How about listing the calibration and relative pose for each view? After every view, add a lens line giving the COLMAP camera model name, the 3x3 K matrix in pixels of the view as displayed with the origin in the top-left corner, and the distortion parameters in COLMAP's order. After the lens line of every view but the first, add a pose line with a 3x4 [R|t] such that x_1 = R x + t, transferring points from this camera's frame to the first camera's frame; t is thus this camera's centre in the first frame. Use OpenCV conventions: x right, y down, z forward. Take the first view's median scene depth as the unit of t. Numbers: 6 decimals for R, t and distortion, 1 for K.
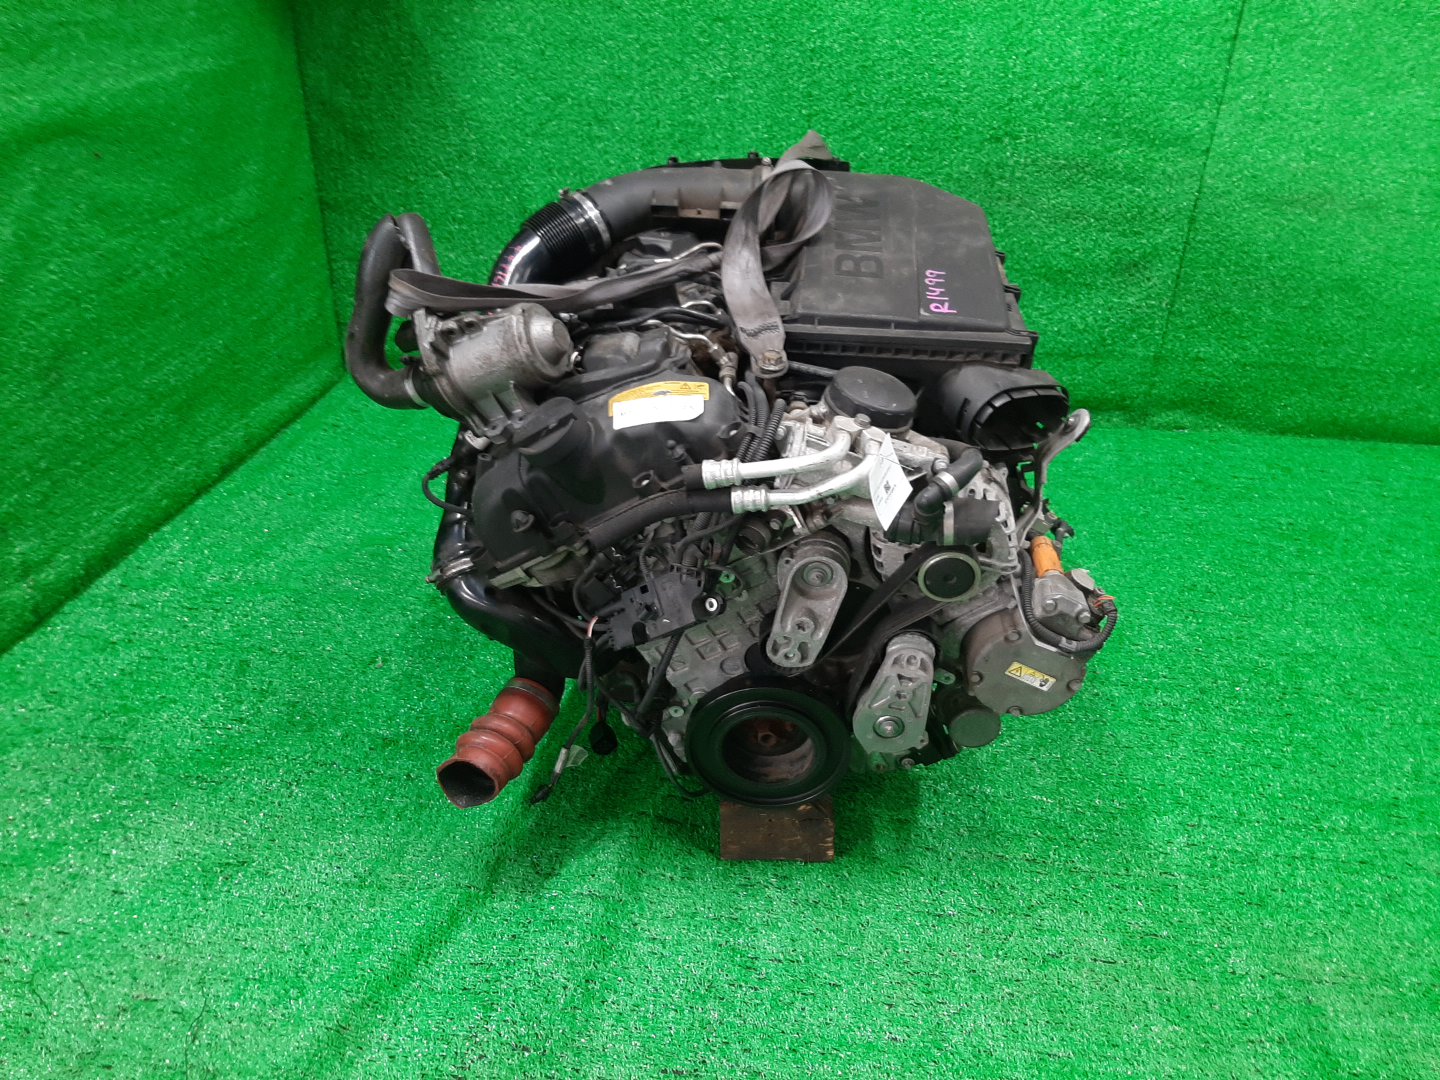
lens RADIAL K [[1107.7, 0, 720.0], [0, 1107.7, 540.0], [0, 0, 1]] dist [0.070249, -0.104722]
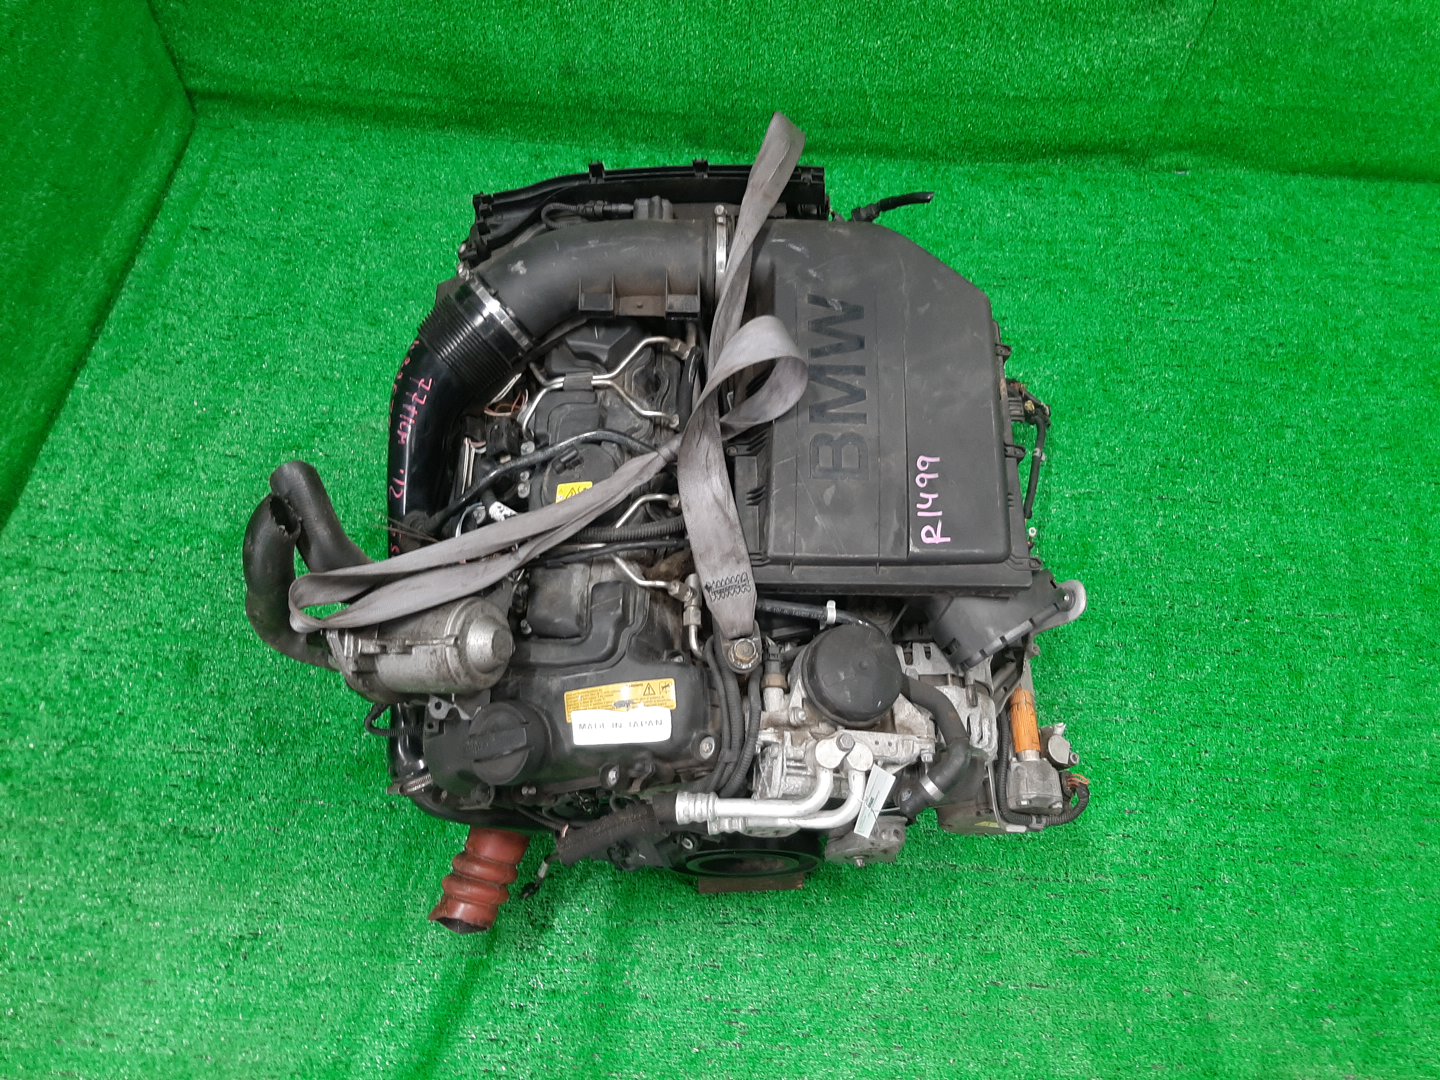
lens RADIAL K [[1107.7, 0, 720.0], [0, 1107.7, 540.0], [0, 0, 1]] dist [0.070249, -0.104722]
pose [[0.997603, -0.057887, 0.037918, -0.000718], [0.032159, 0.873002, 0.486655, -0.594692], [-0.061274, -0.484269, 0.872771, 0.236963]]
